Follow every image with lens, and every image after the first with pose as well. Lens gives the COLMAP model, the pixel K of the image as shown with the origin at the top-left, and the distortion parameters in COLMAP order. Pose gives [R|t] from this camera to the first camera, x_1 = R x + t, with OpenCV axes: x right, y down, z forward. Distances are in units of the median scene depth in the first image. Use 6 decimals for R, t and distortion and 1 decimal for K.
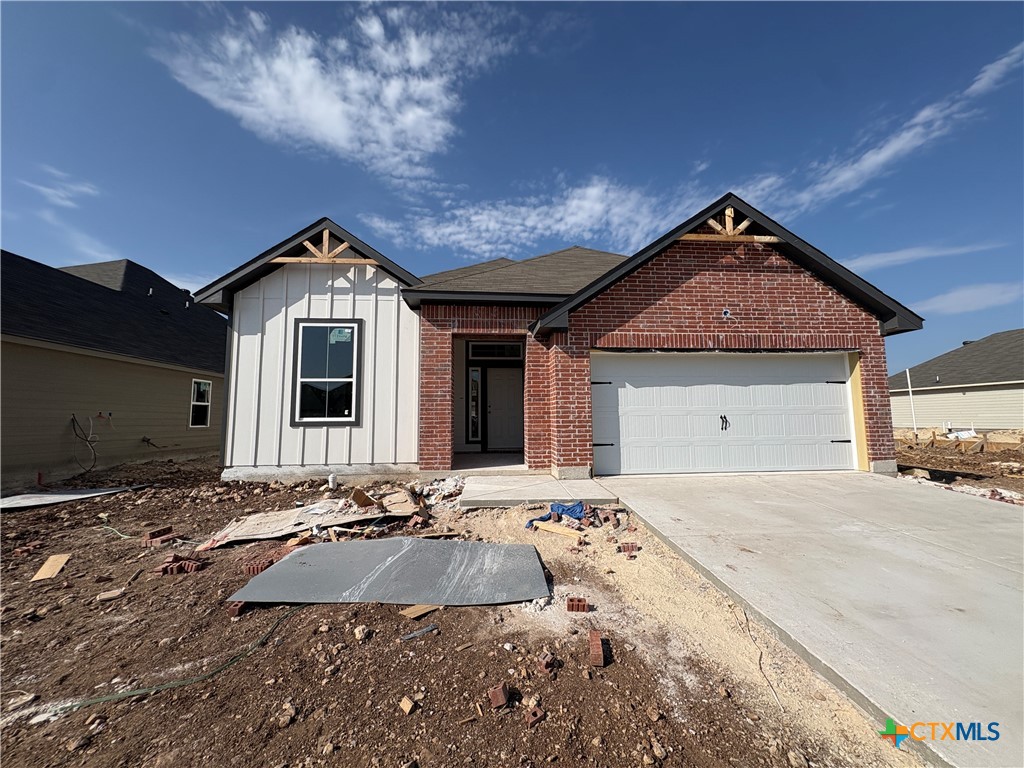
lens RADIAL K [[410.4, 0, 513.1], [0, 410.4, 383.4], [0, 0, 1]] dist [0.003123, -0.000654]
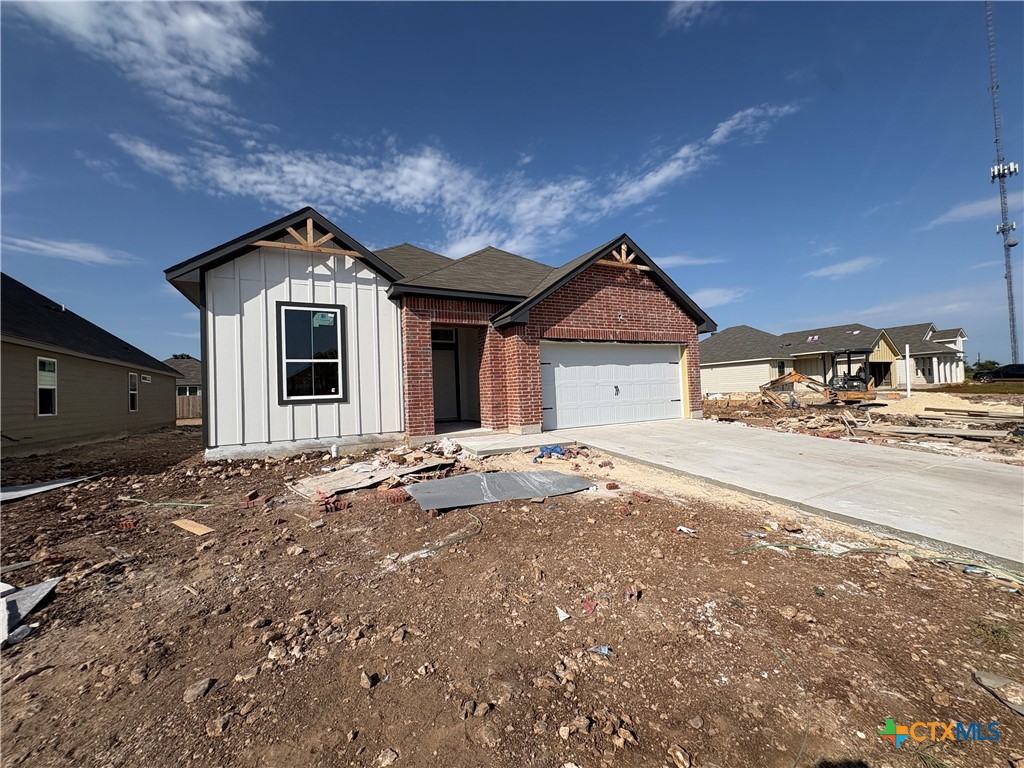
lens RADIAL K [[410.4, 0, 514.4], [0, 410.4, 382.4], [0, 0, 1]] dist [0.003123, -0.000654]
pose [[0.919178, -0.018266, 0.393419, -0.381884], [-0.002464, 0.998638, 0.052124, -0.008980], [-0.393835, -0.048881, 0.917881, -0.196676]]
